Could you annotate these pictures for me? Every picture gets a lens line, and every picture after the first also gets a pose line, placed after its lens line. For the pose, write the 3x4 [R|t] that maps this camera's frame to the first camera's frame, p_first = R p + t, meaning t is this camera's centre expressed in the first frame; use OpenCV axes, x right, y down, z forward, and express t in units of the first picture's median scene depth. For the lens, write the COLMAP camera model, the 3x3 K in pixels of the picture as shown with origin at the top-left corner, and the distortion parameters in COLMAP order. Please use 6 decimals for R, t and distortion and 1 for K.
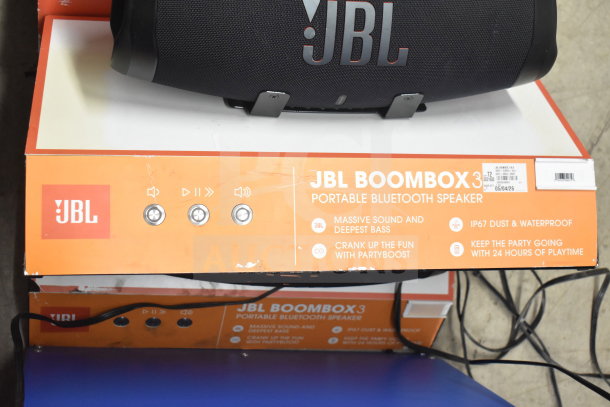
lens RADIAL K [[911.6, 0, 307.4], [0, 911.6, 204.2], [0, 0, 1]] dist [-0.049280, 0.000000]
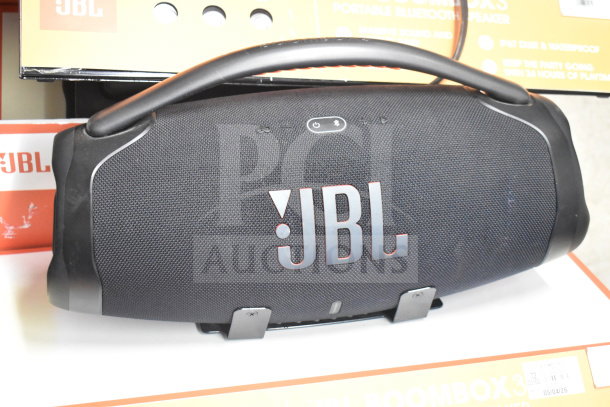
lens RADIAL K [[911.6, 0, 302.8], [0, 911.6, 203.3], [0, 0, 1]] dist [-0.049280, 0.000000]
pose [[0.991337, -0.129729, -0.020547, 0.036635], [0.121673, 0.965944, -0.228360, -0.022114], [0.049473, 0.223882, 0.973360, 0.186132]]
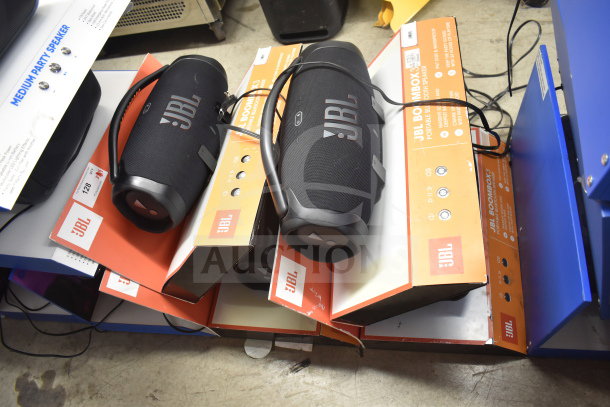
lens RADIAL K [[457.0, 0, 305.7], [0, 457.0, 205.4], [0, 0, 1]] dist [-0.098777, 0.000350]
pose [[0.022604, -0.960345, 0.277895, -0.372948], [0.968419, -0.048005, -0.244665, -0.030871], [0.248303, 0.274649, 0.928931, 0.124446]]
